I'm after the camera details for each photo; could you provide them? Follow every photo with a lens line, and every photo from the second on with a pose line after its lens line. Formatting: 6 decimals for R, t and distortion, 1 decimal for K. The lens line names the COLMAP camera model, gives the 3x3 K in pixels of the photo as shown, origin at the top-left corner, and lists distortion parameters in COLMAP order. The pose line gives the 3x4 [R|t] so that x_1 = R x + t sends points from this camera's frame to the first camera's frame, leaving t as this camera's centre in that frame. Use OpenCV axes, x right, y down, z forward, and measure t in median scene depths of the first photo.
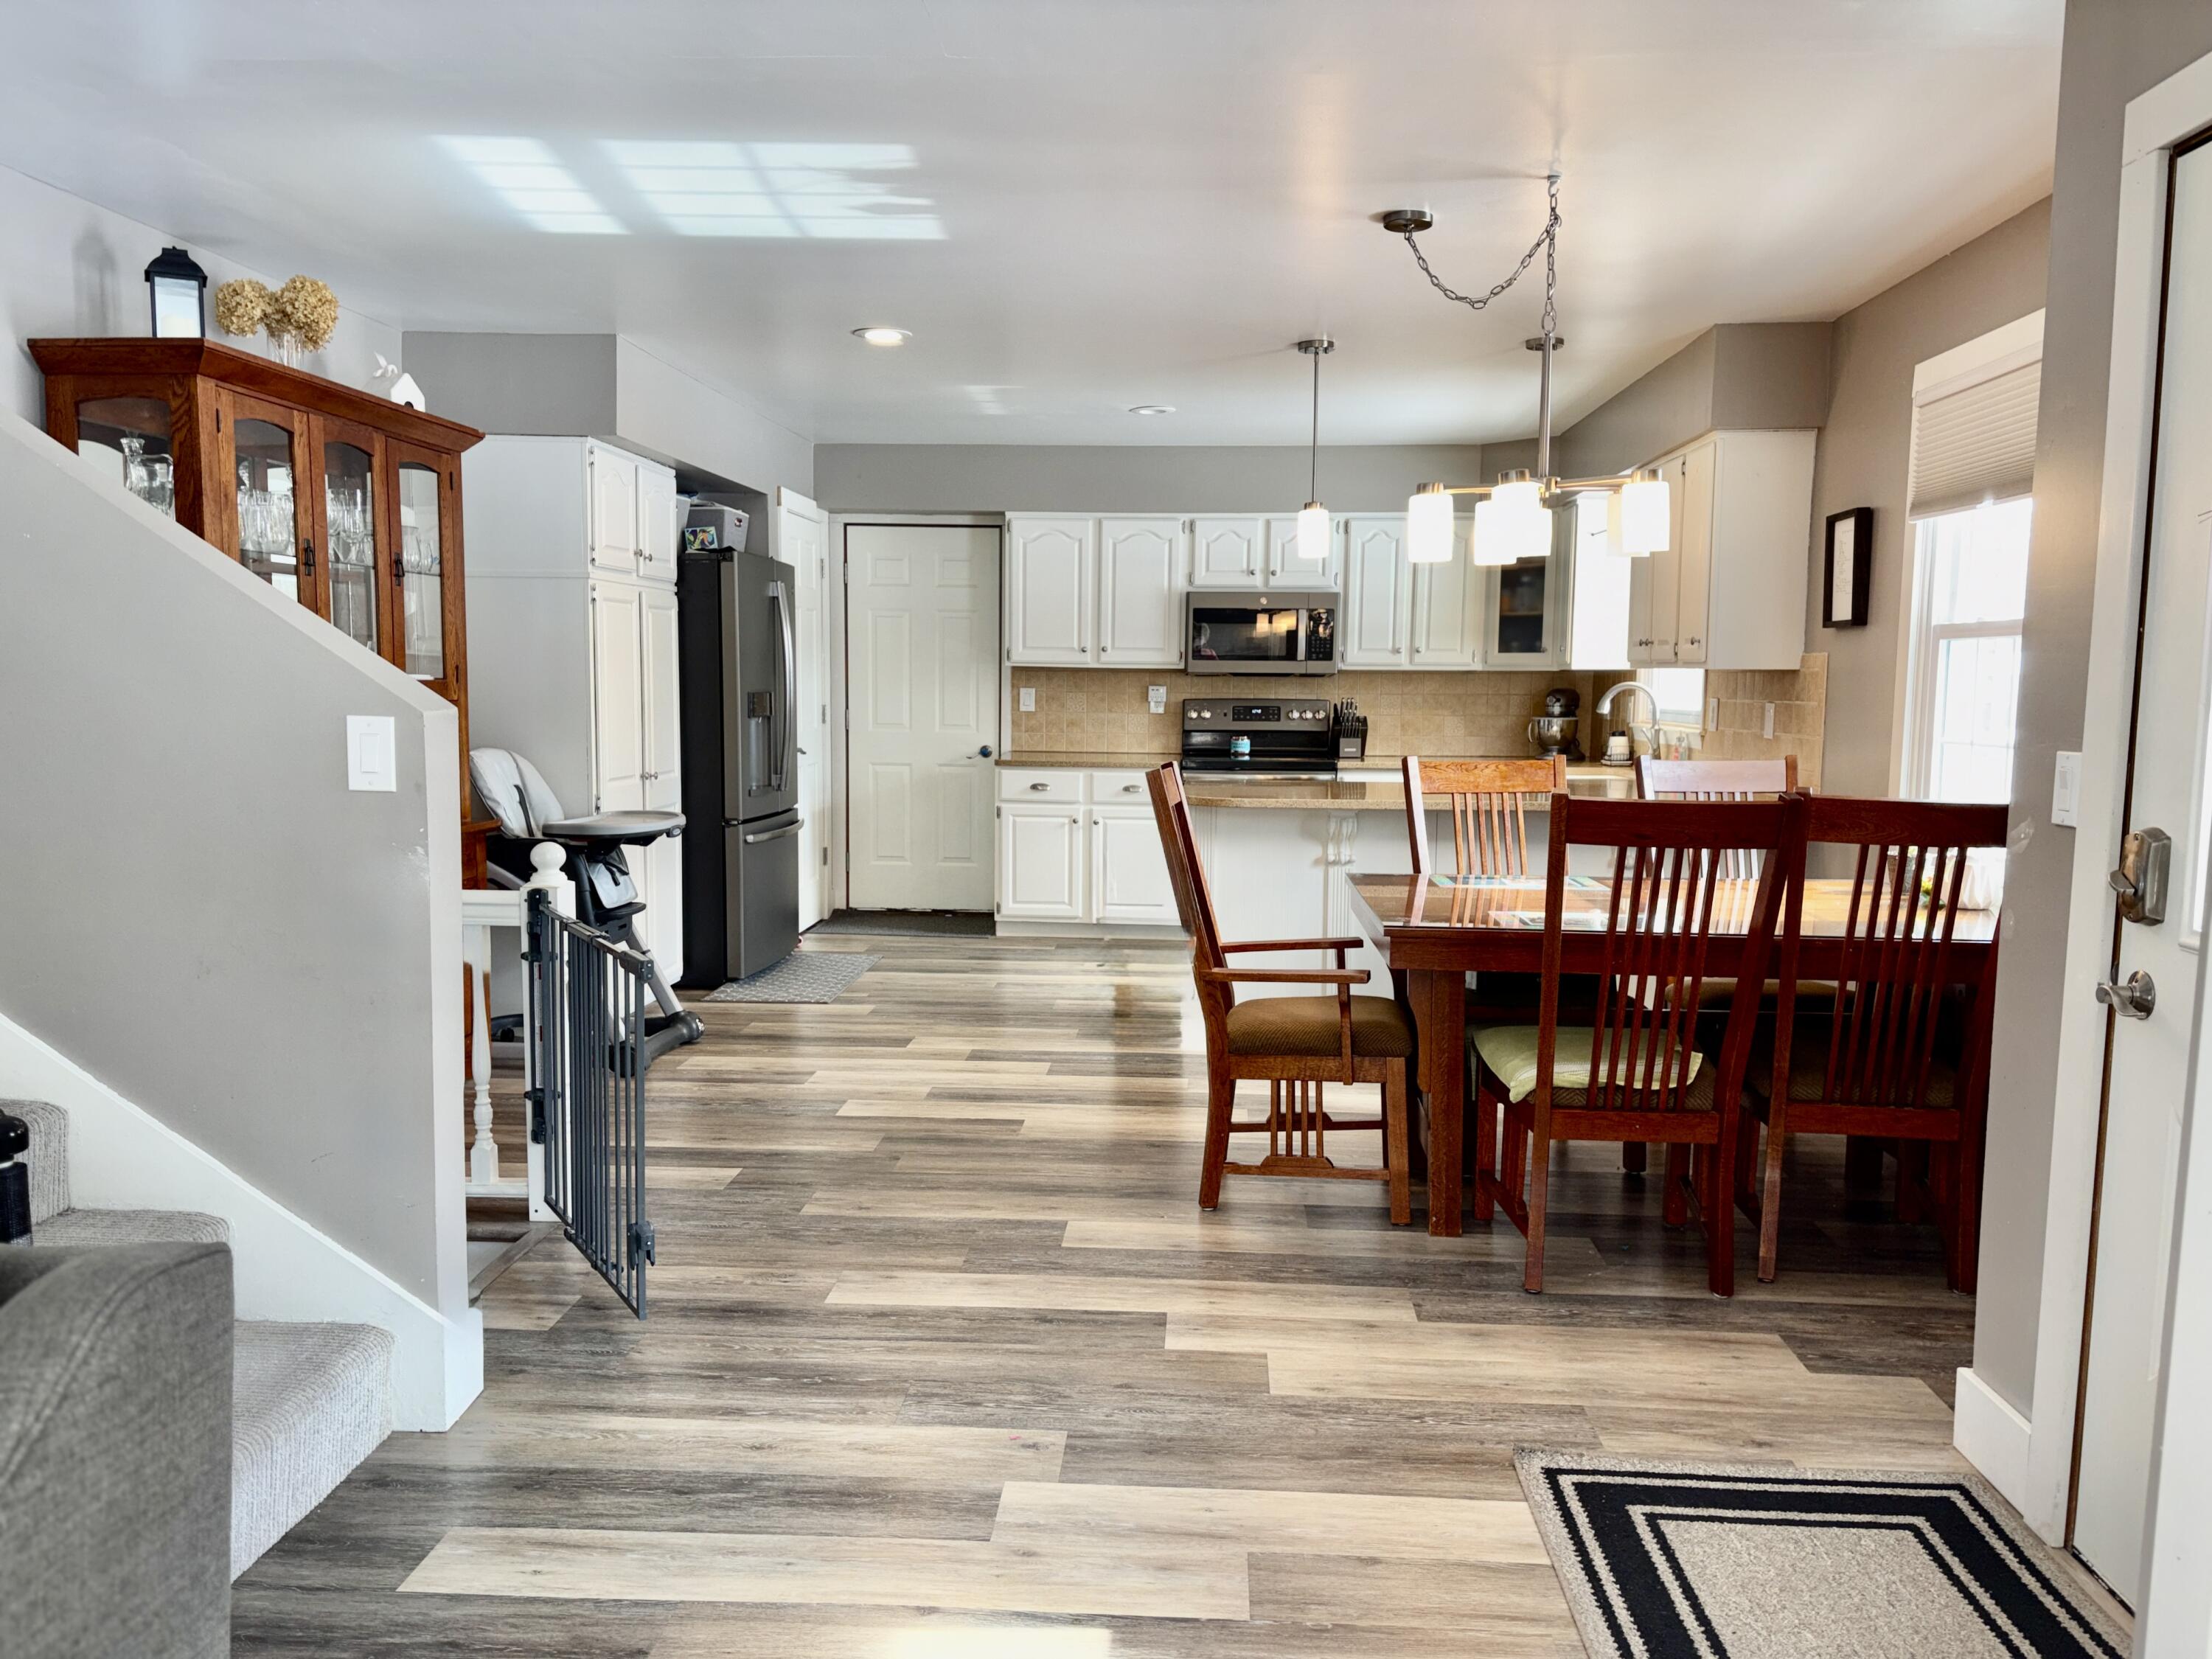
lens RADIAL K [[1661.2, 0, 1106.0], [0, 1661.2, 829.5], [0, 0, 1]] dist [0.085662, -0.075423]
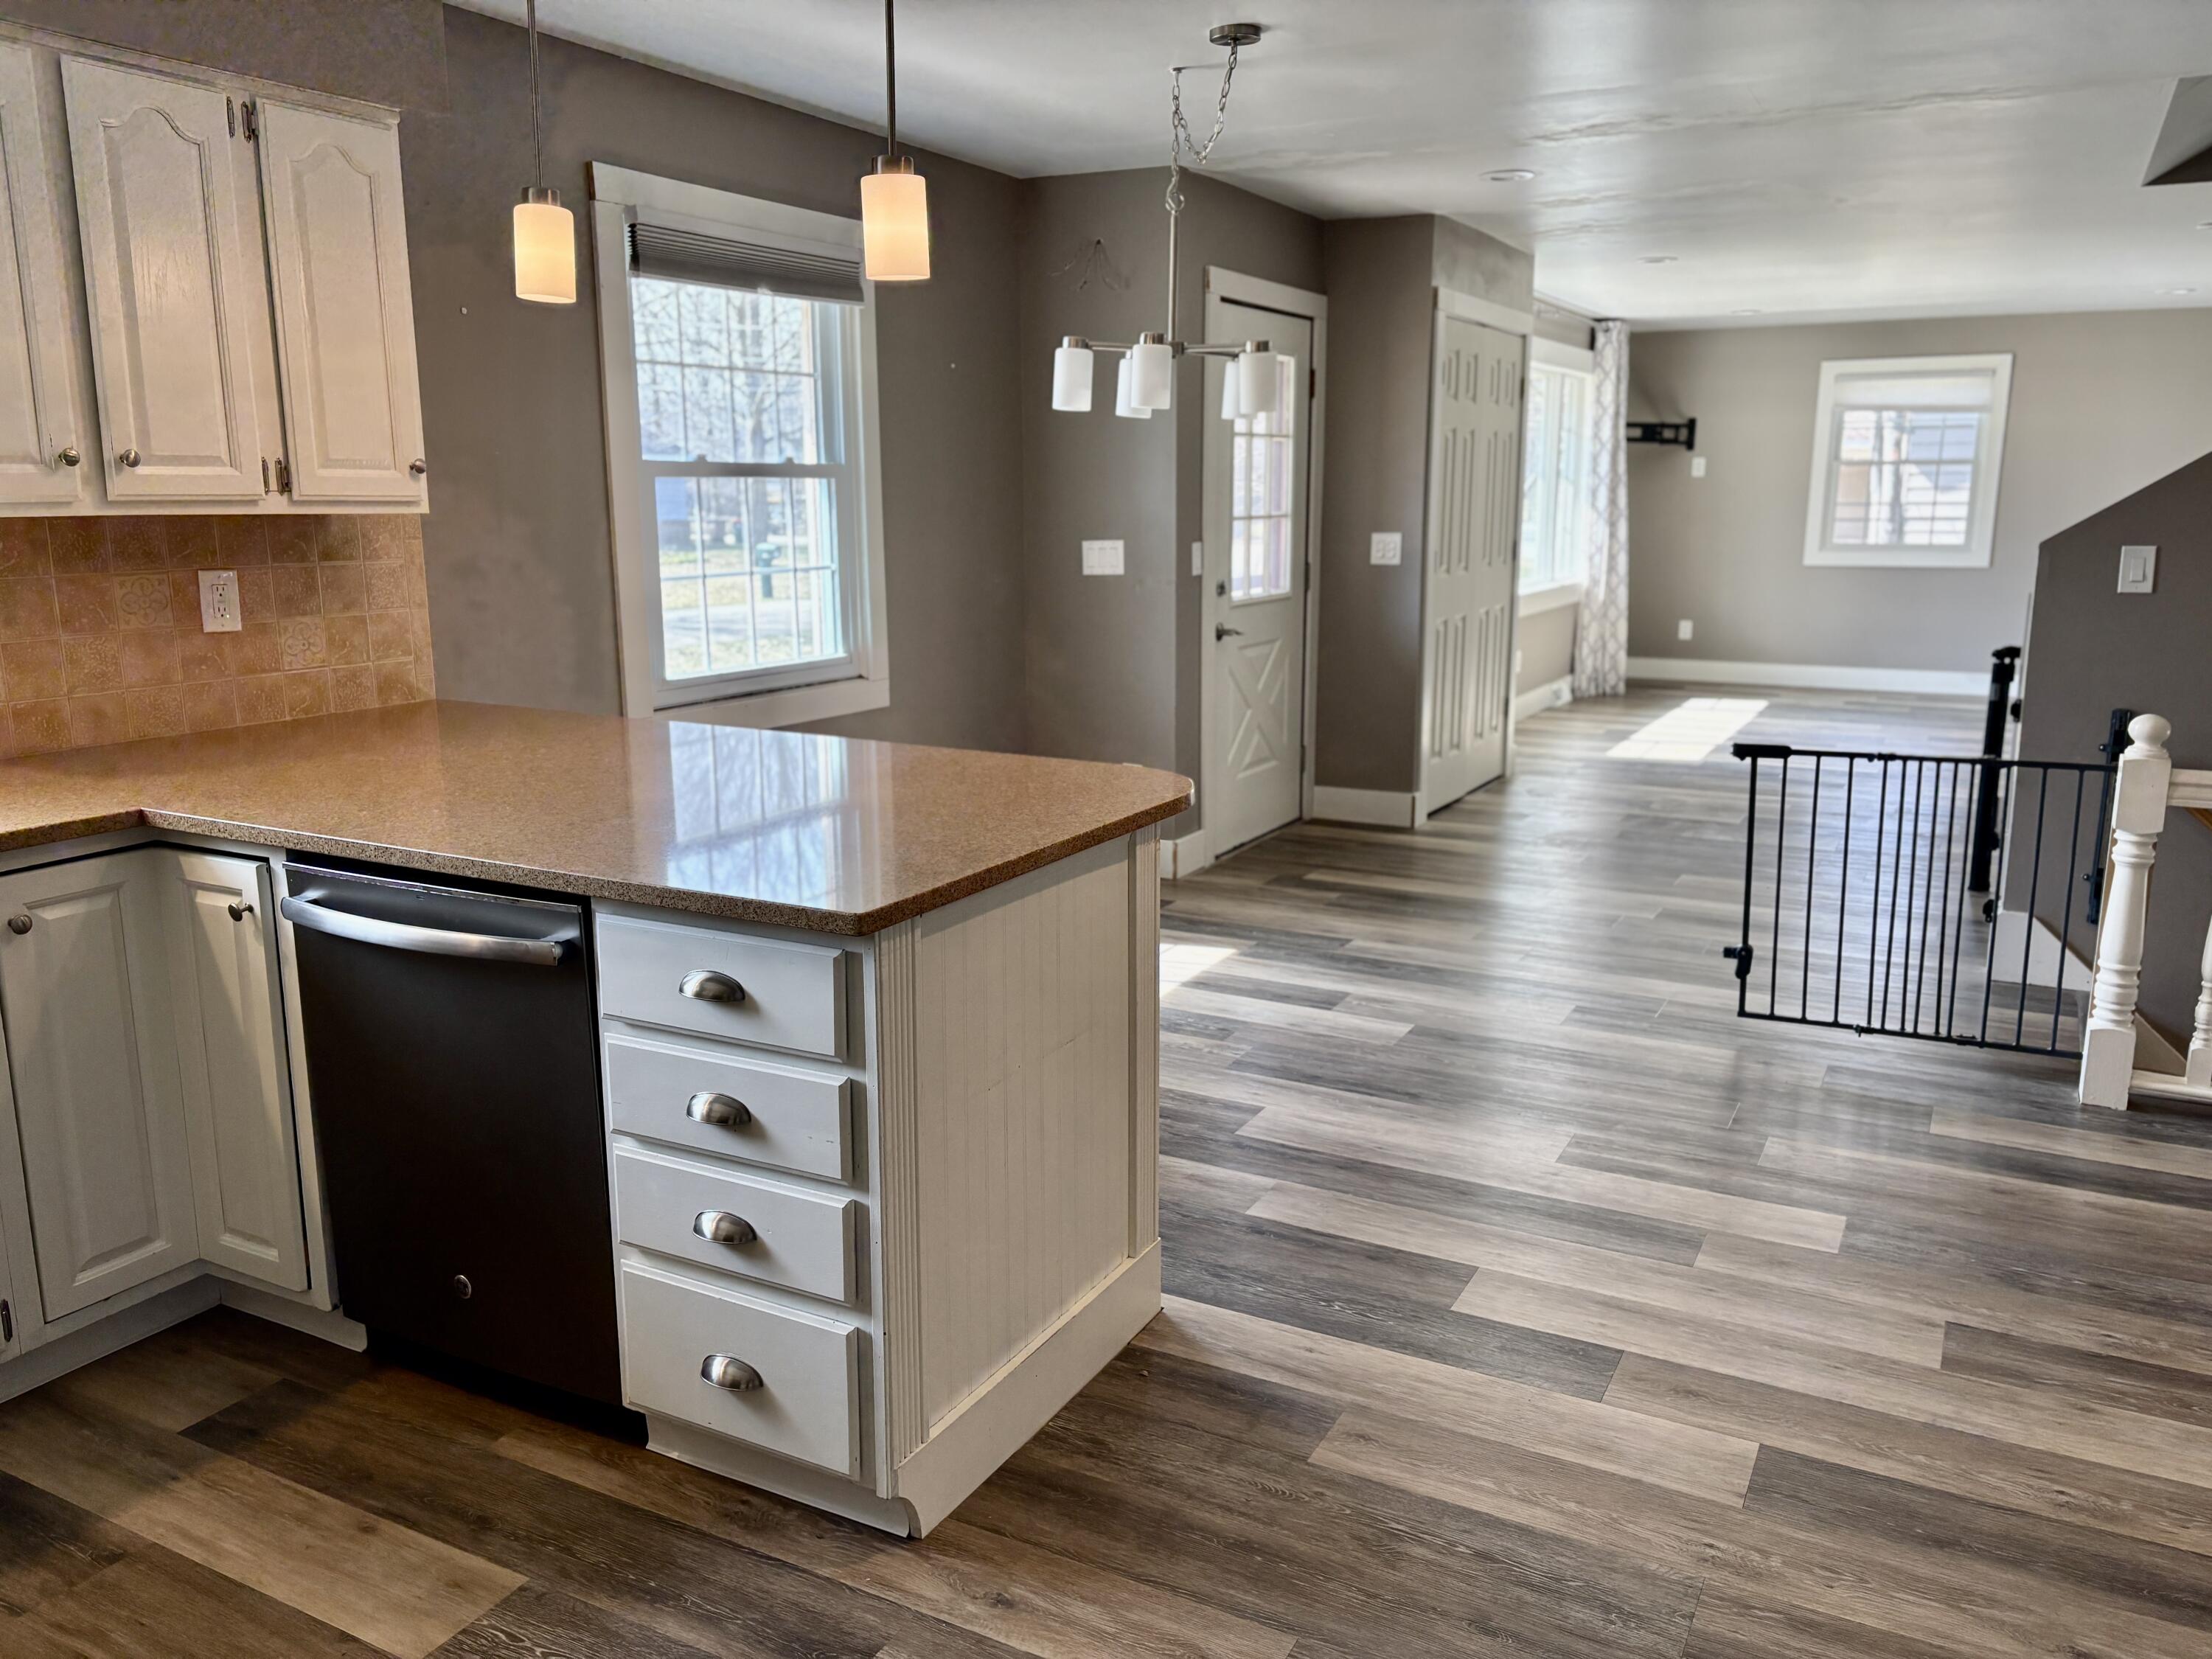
lens RADIAL K [[1661.2, 0, 1106.0], [0, 1661.2, 829.5], [0, 0, 1]] dist [0.085662, -0.075423]
pose [[-0.909224, -0.101201, 0.403819, -0.089431], [0.022250, 0.956804, 0.289880, -0.105844], [-0.415711, 0.272551, -0.867698, 0.995436]]
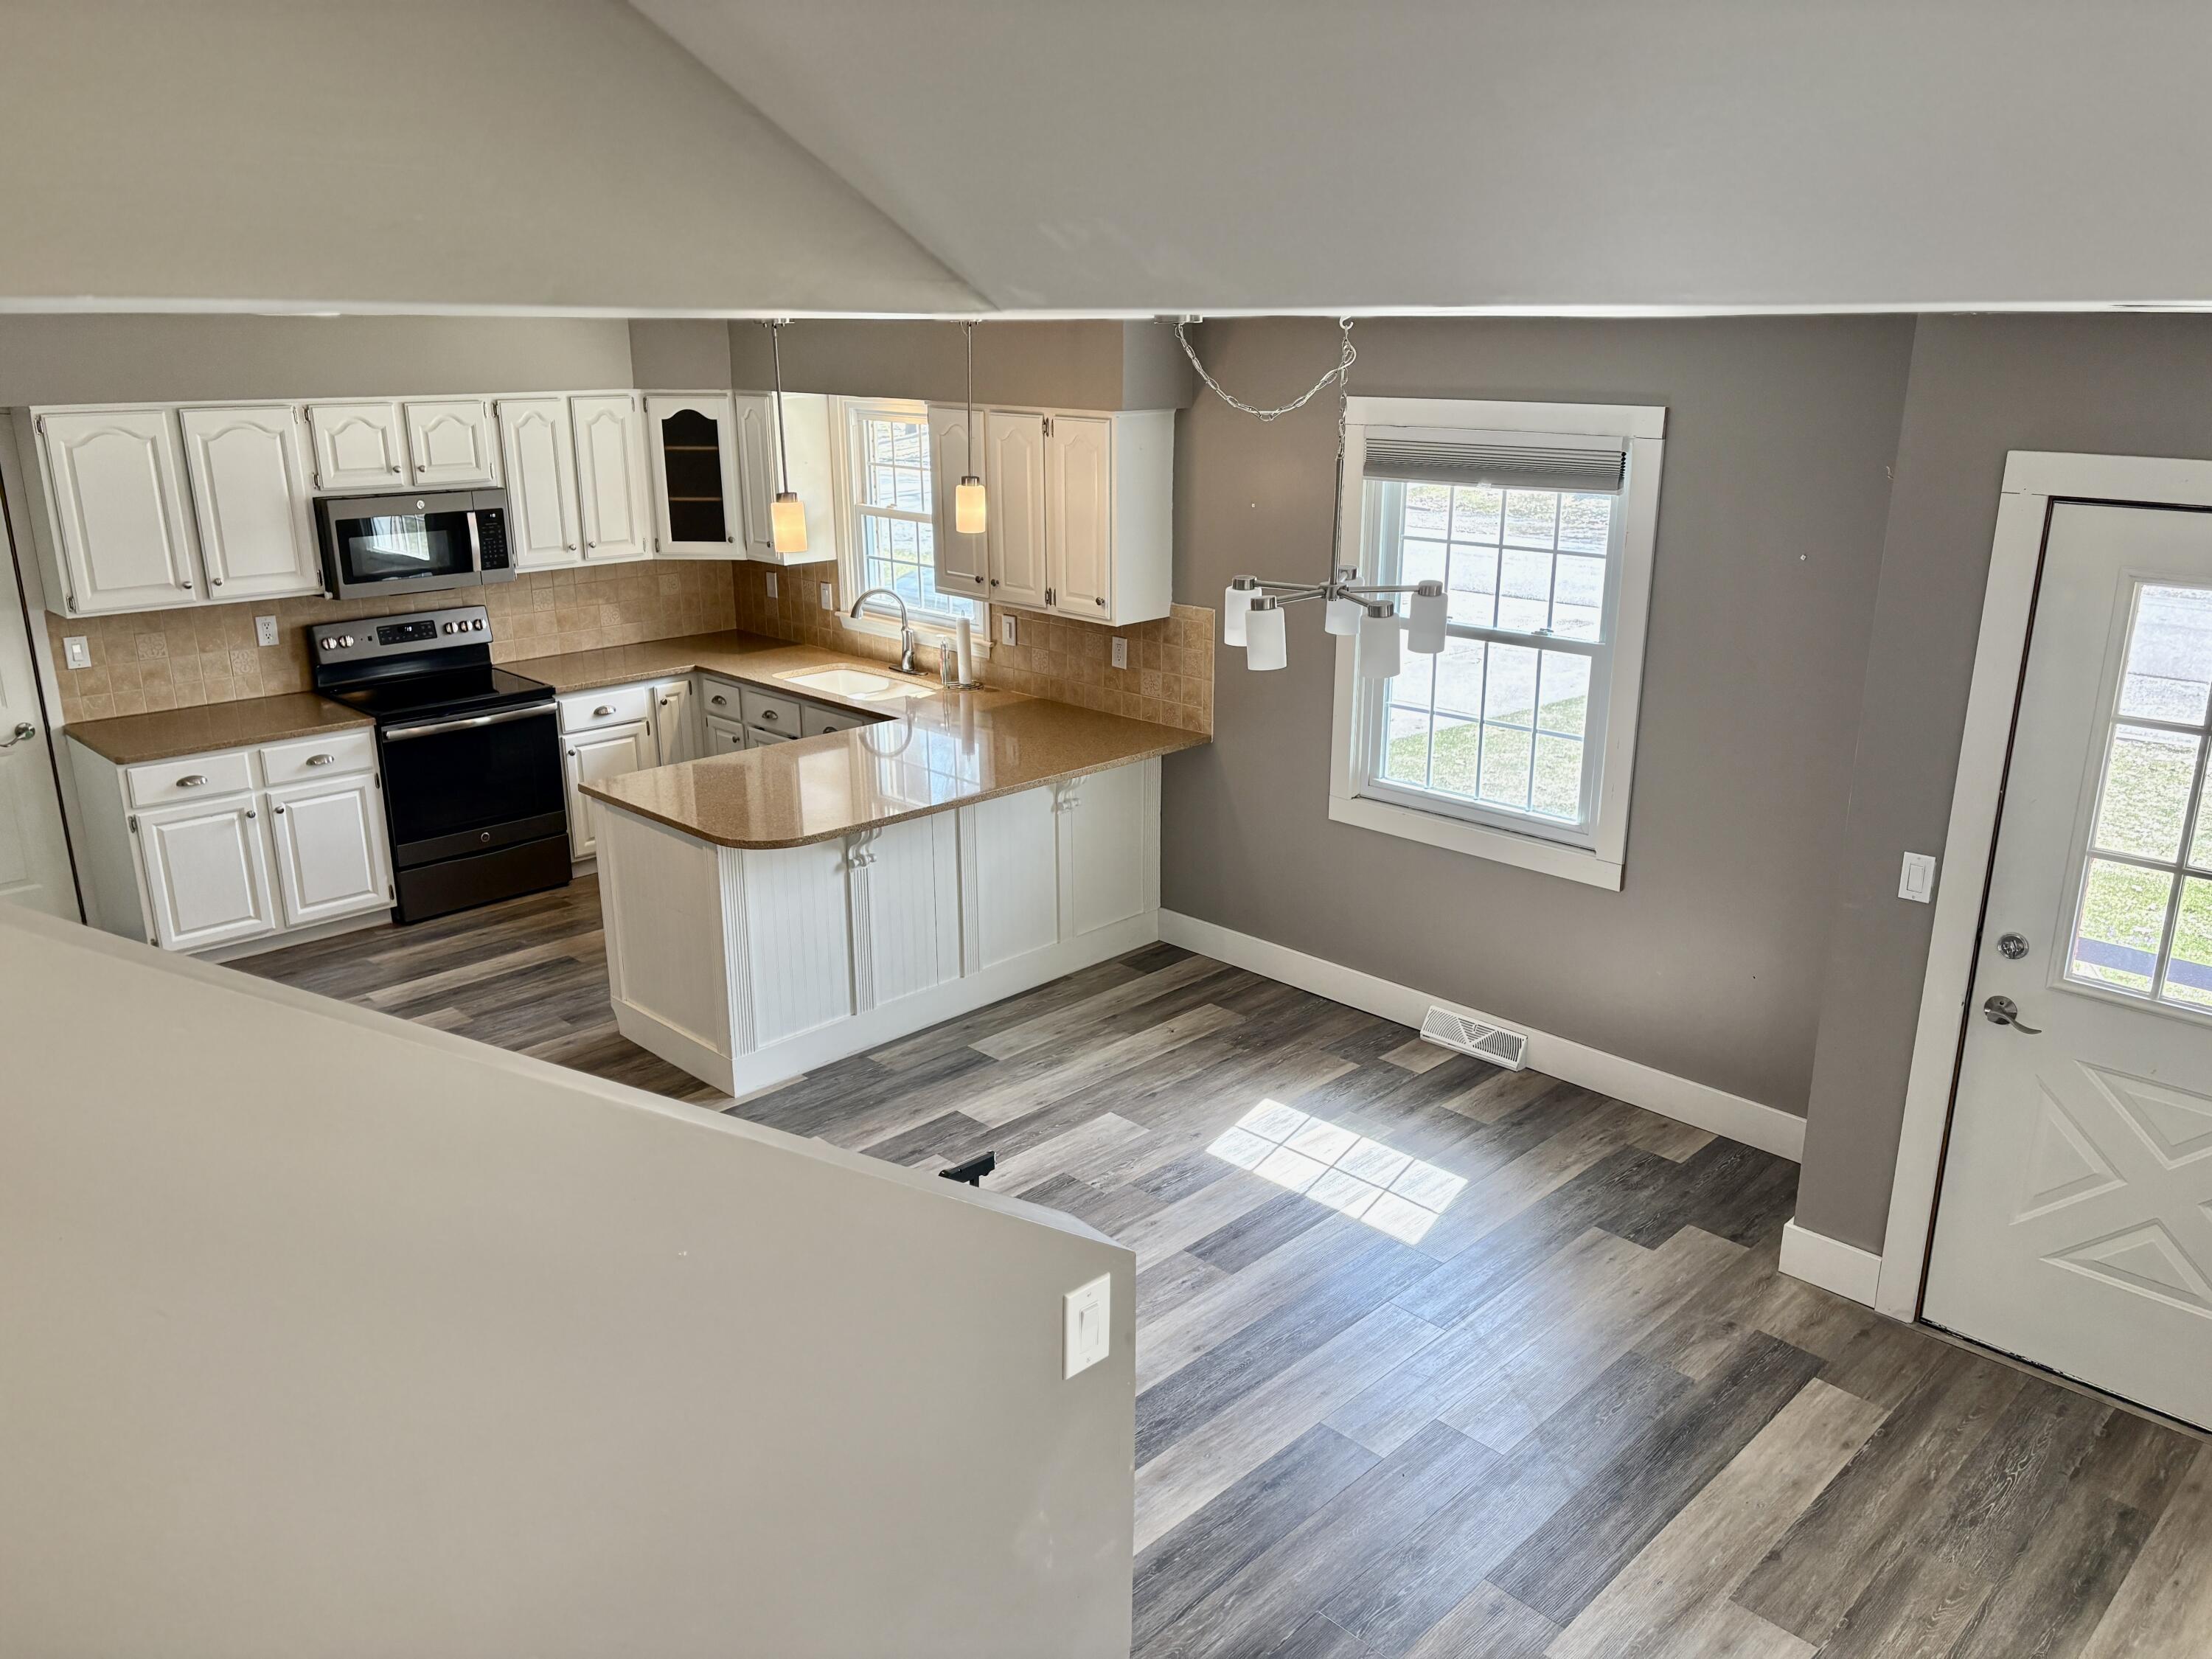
lens RADIAL K [[1661.2, 0, 1106.0], [0, 1661.2, 829.5], [0, 0, 1]] dist [0.085662, -0.075423]
pose [[0.656540, -0.232980, 0.717409, -0.321803], [0.077690, 0.966932, 0.242915, -0.157649], [-0.750279, -0.103748, 0.652930, 0.172848]]
